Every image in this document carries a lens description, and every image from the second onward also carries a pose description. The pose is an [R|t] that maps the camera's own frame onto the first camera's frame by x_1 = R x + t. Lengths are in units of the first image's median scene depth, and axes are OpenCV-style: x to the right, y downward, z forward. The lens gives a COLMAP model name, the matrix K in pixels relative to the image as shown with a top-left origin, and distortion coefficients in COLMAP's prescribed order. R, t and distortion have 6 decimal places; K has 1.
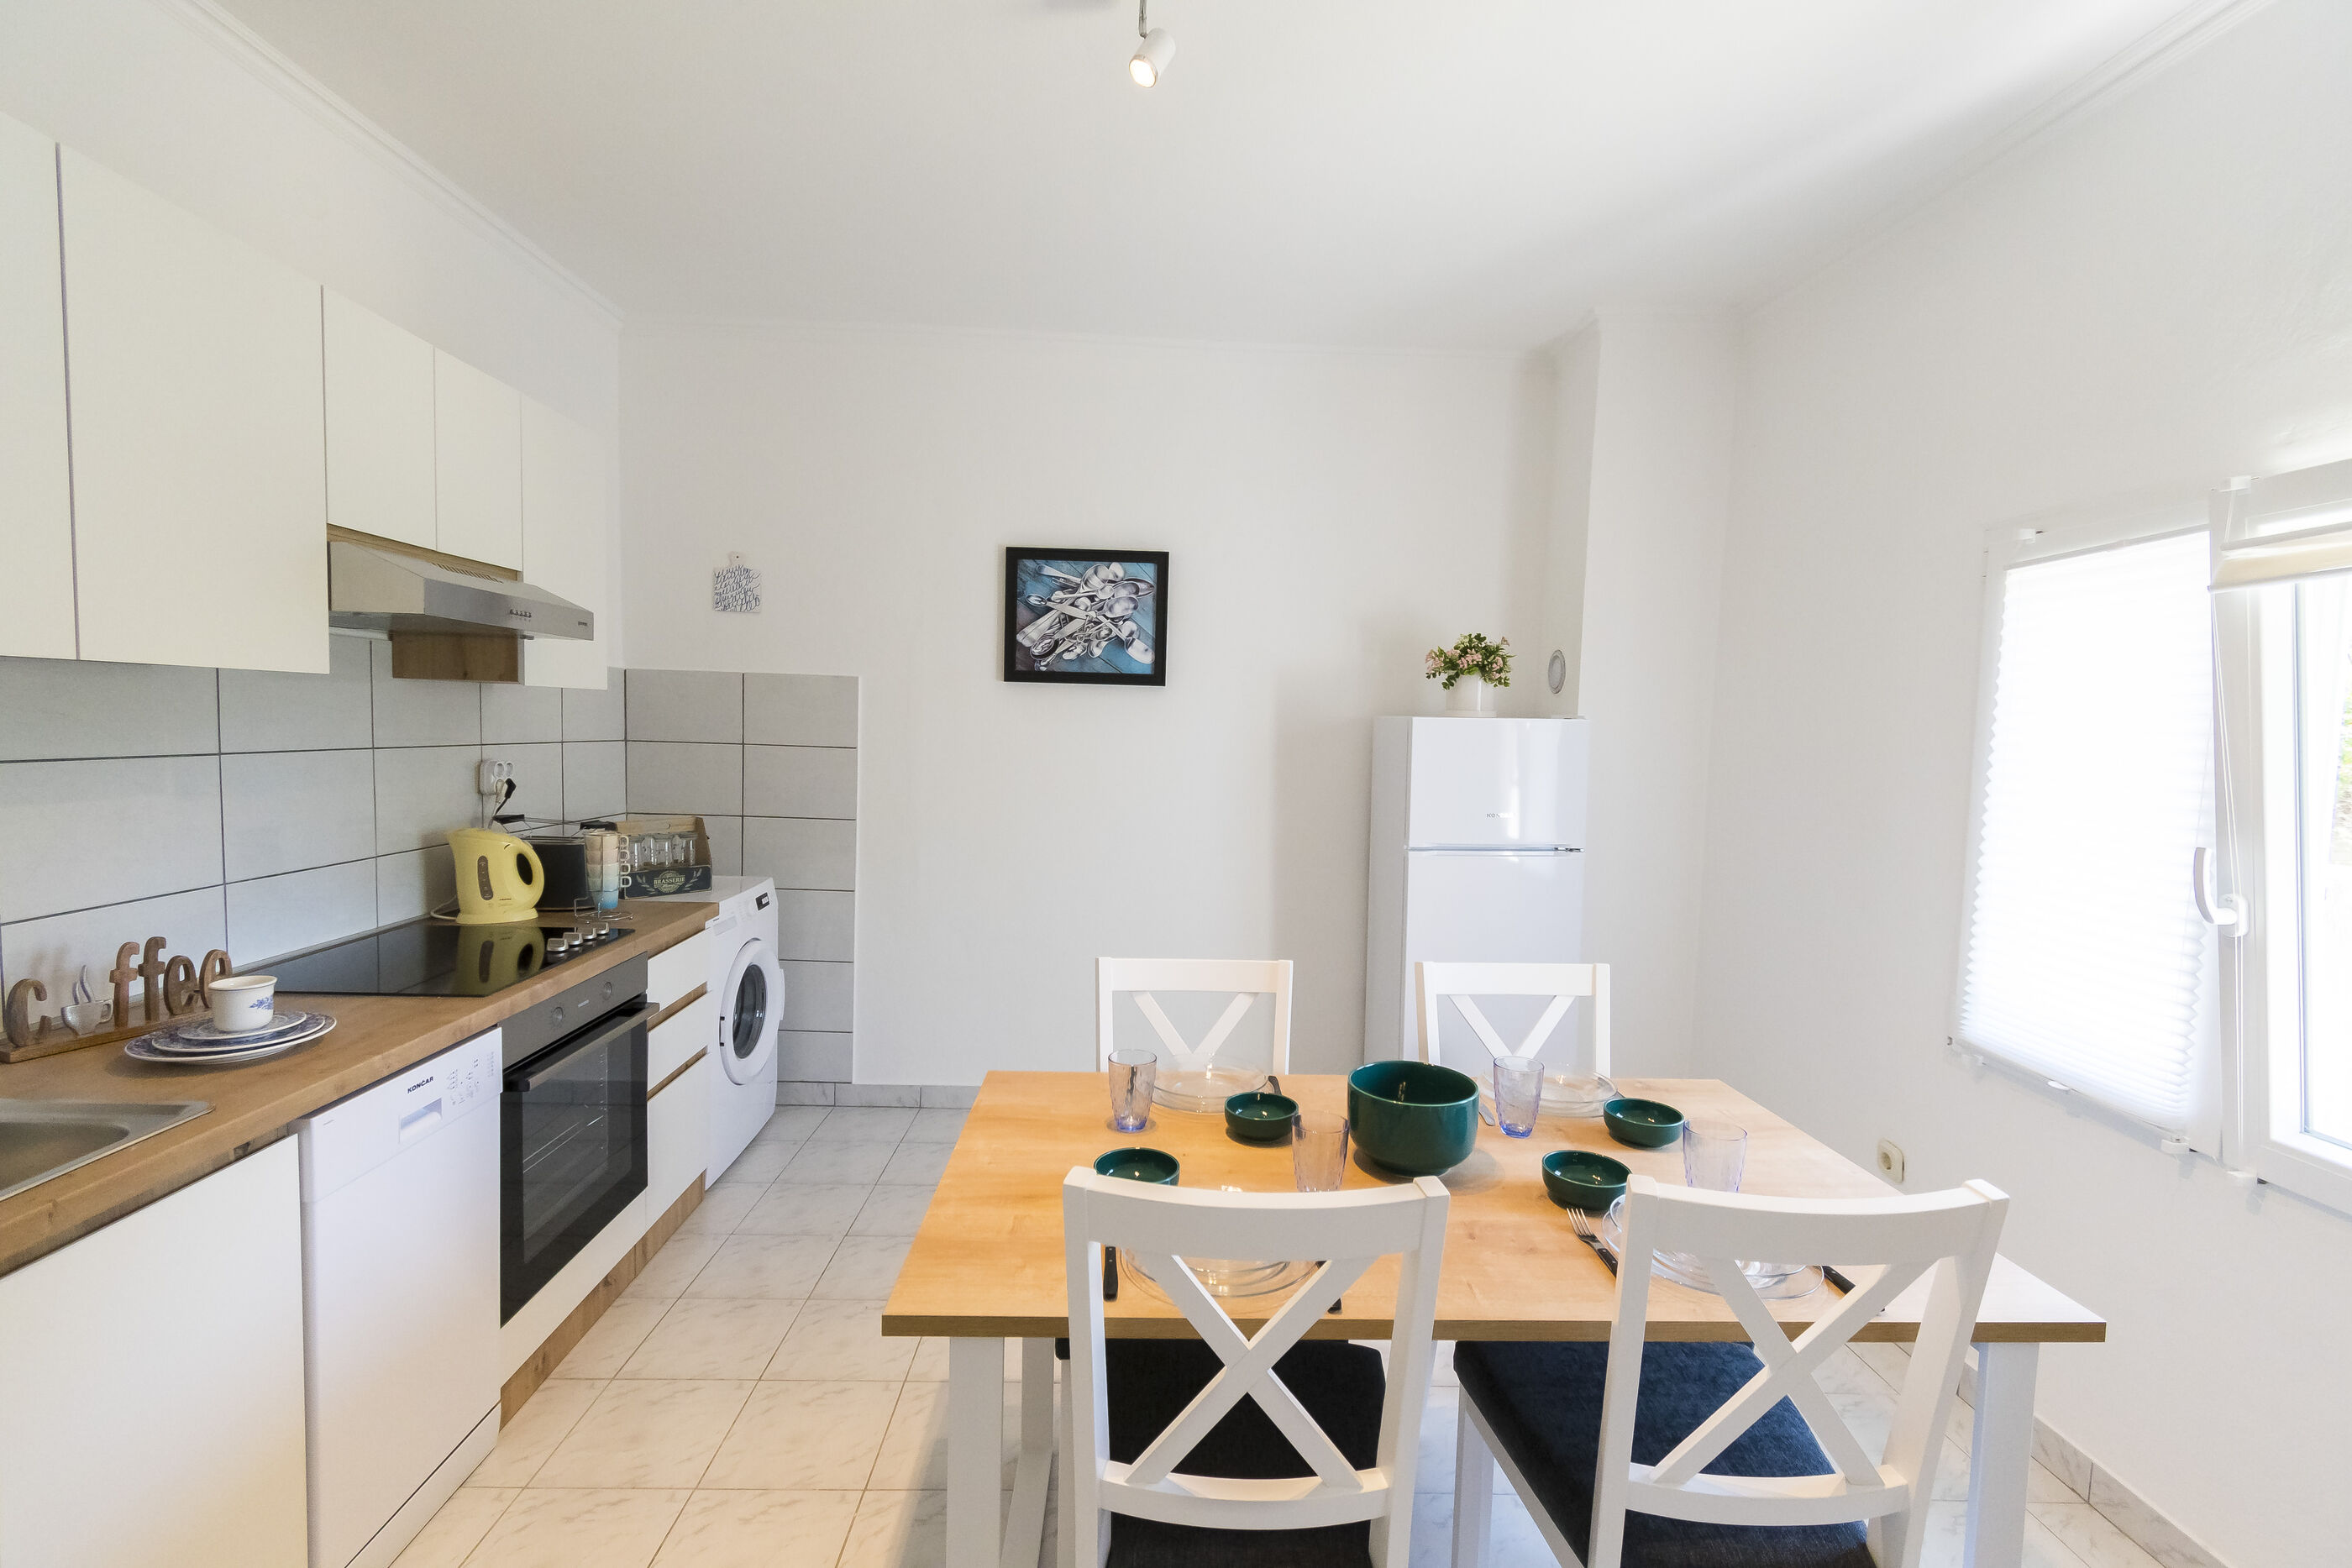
lens RADIAL K [[1031.5, 0, 1164.5], [0, 1031.5, 710.0], [0, 0, 1]] dist [0.003491, -0.001024]
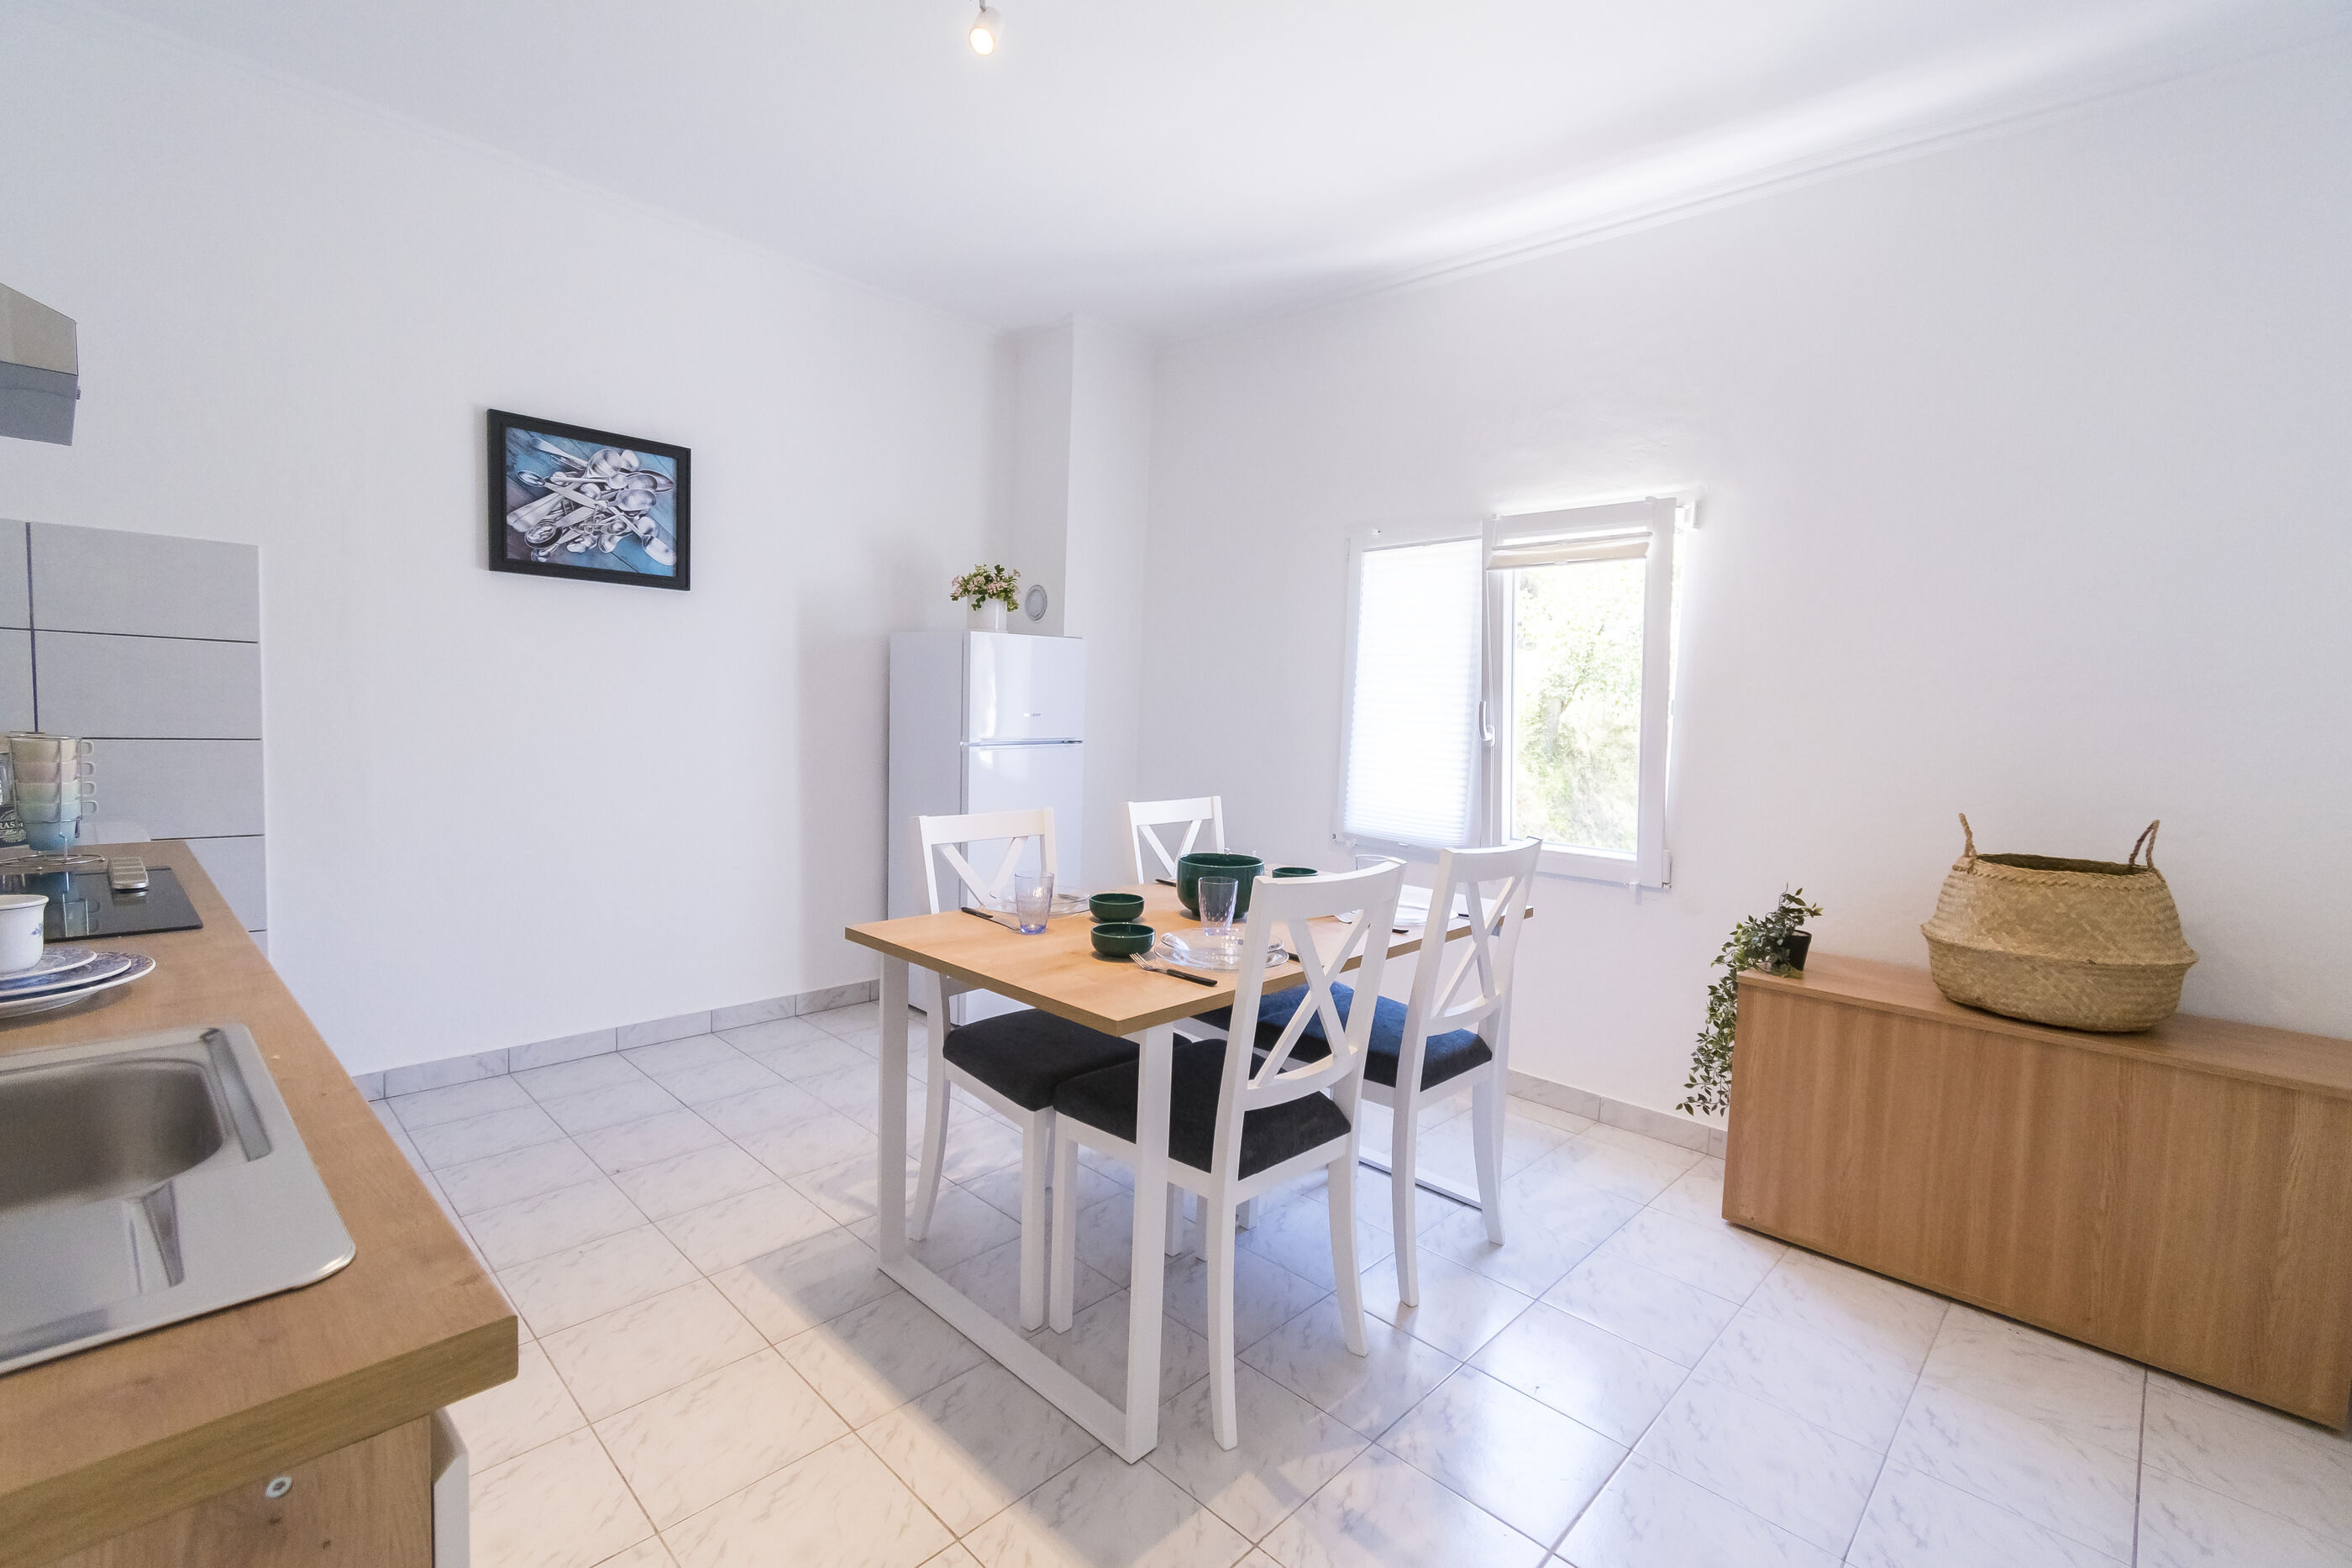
lens RADIAL K [[1049.4, 0, 1187.3], [0, 1049.4, 680.7], [0, 0, 1]] dist [0.002169, 0.000081]
pose [[0.702663, 0.014081, 0.711384, -0.431124], [-0.023017, 0.999731, 0.002946, 0.054679], [-0.711151, -0.018443, 0.702798, 0.002129]]
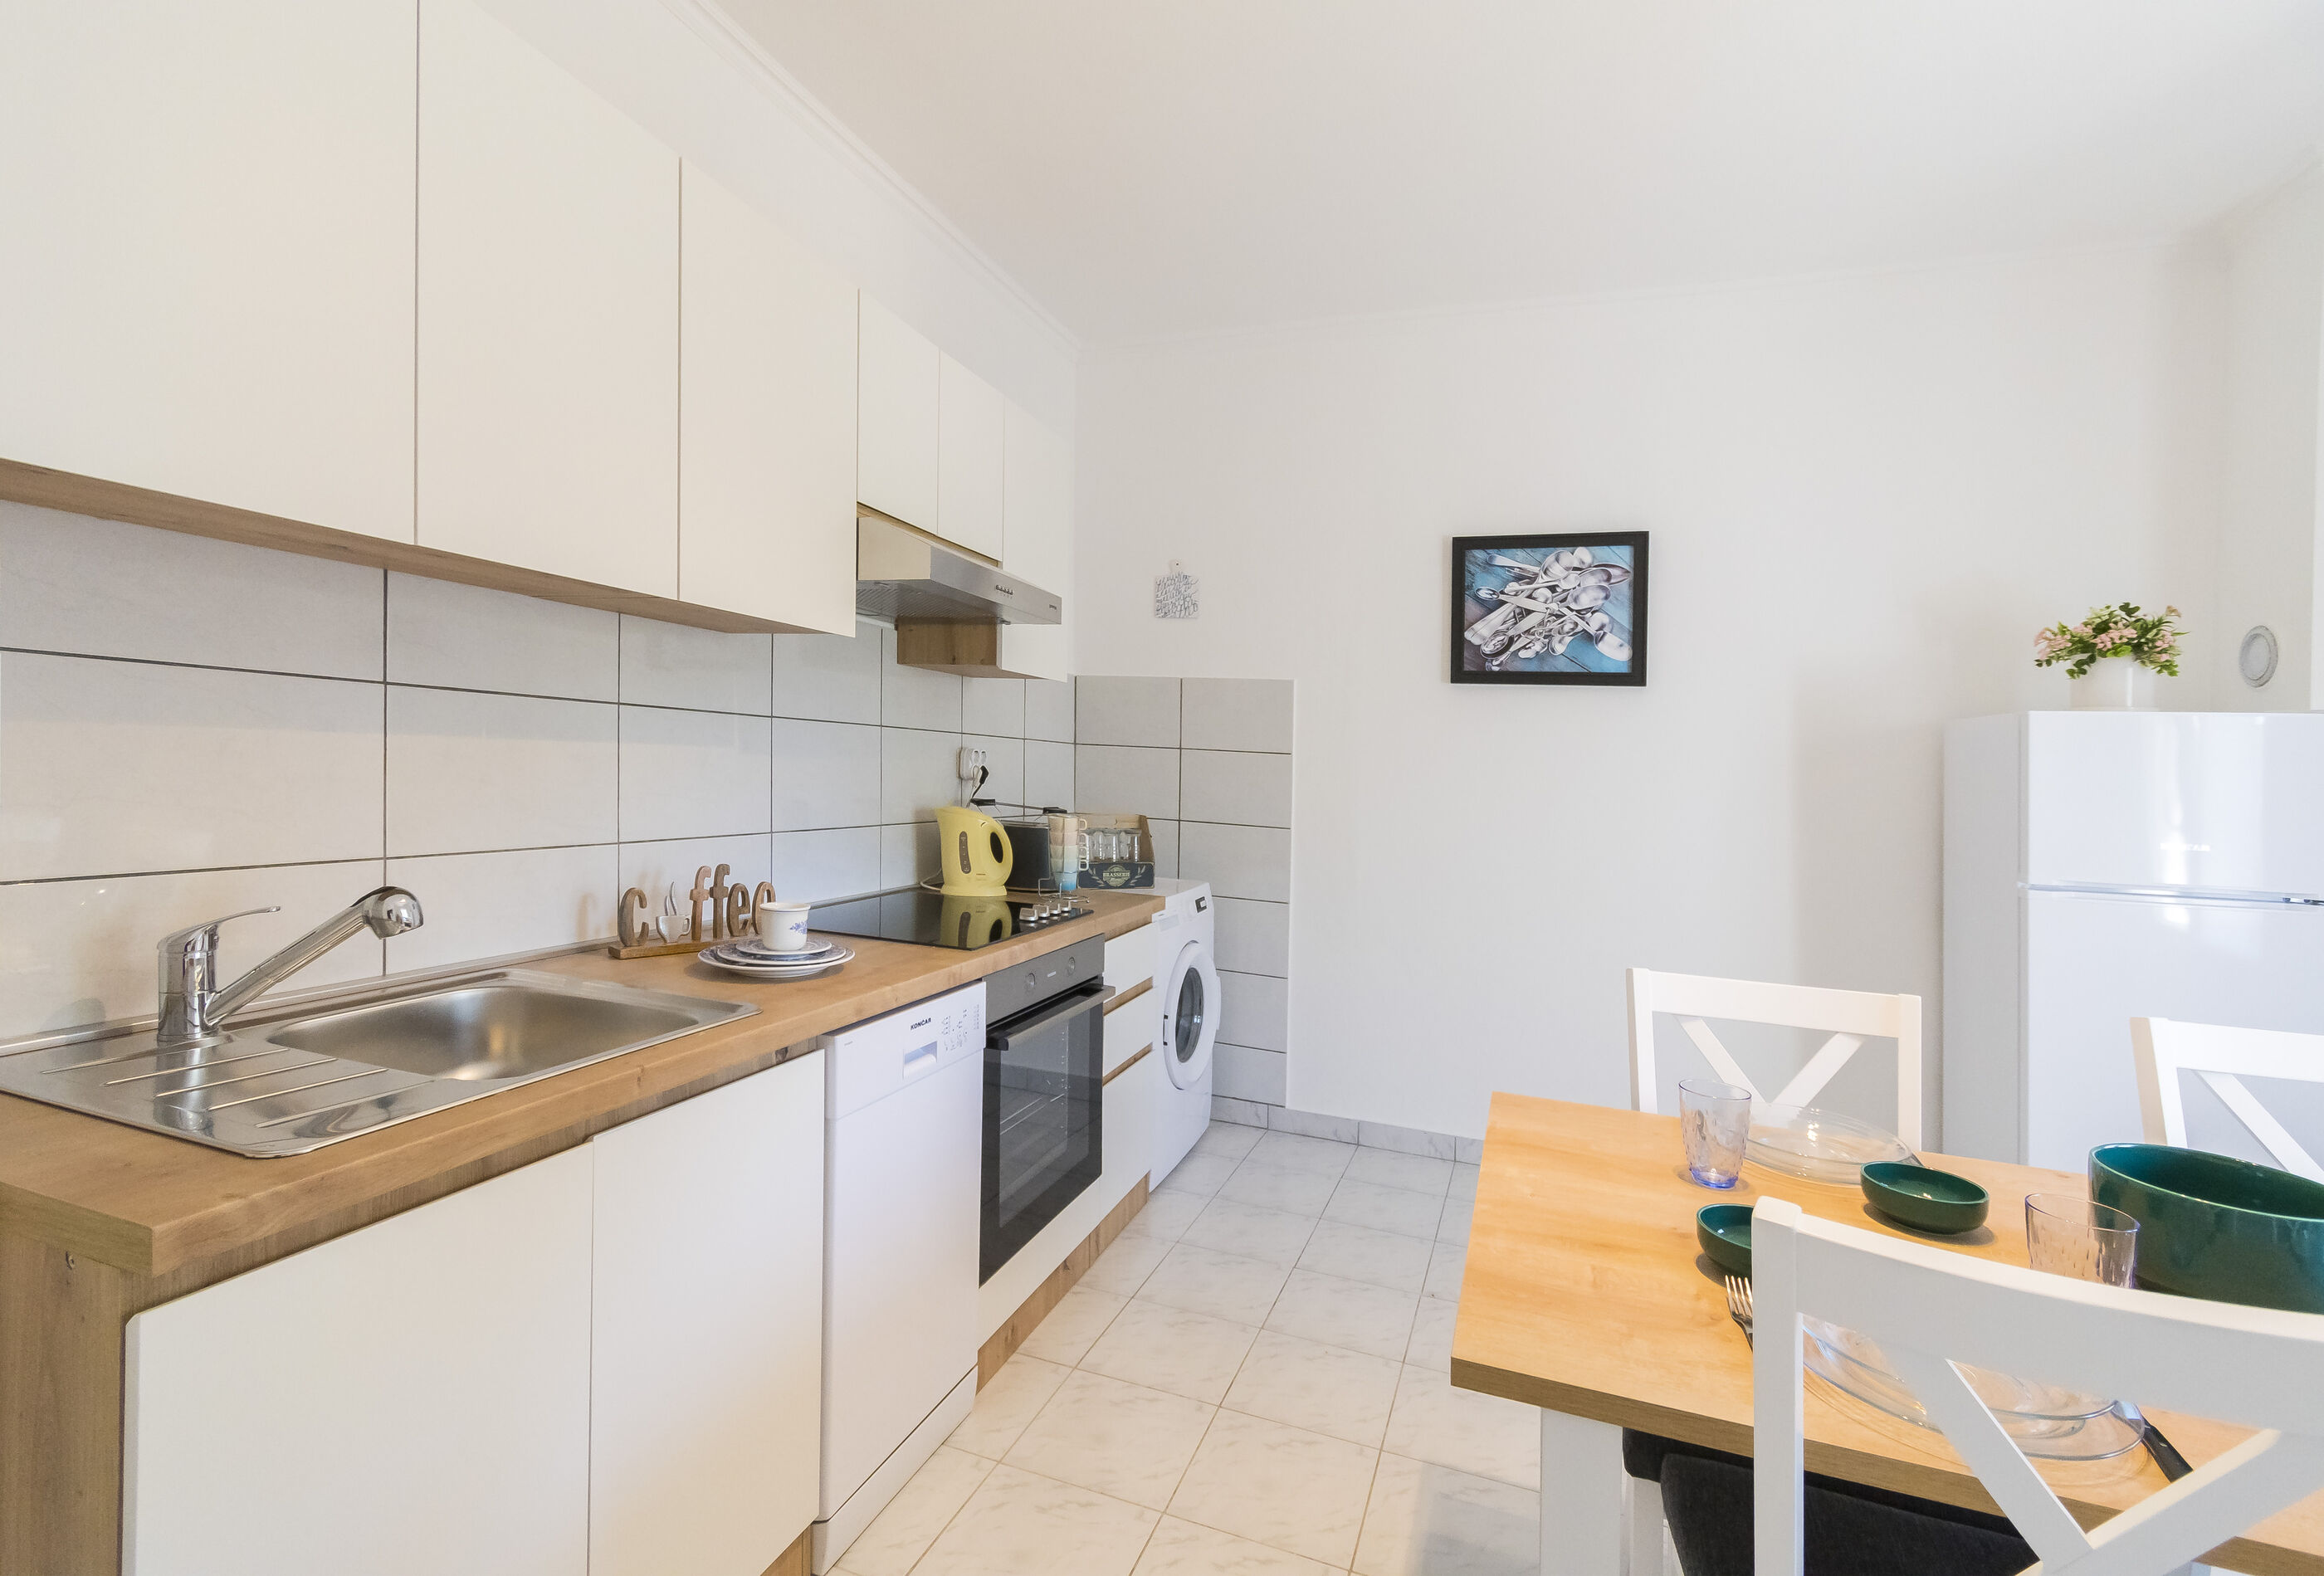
lens RADIAL K [[1033.1, 0, 1156.4], [0, 1033.1, 720.7], [0, 0, 1]] dist [0.001893, -0.000392]
pose [[0.929739, -0.000674, -0.368219, -0.072718], [-0.016365, 0.998935, -0.043150, 0.058044], [0.367856, 0.046144, 0.928737, 0.072558]]
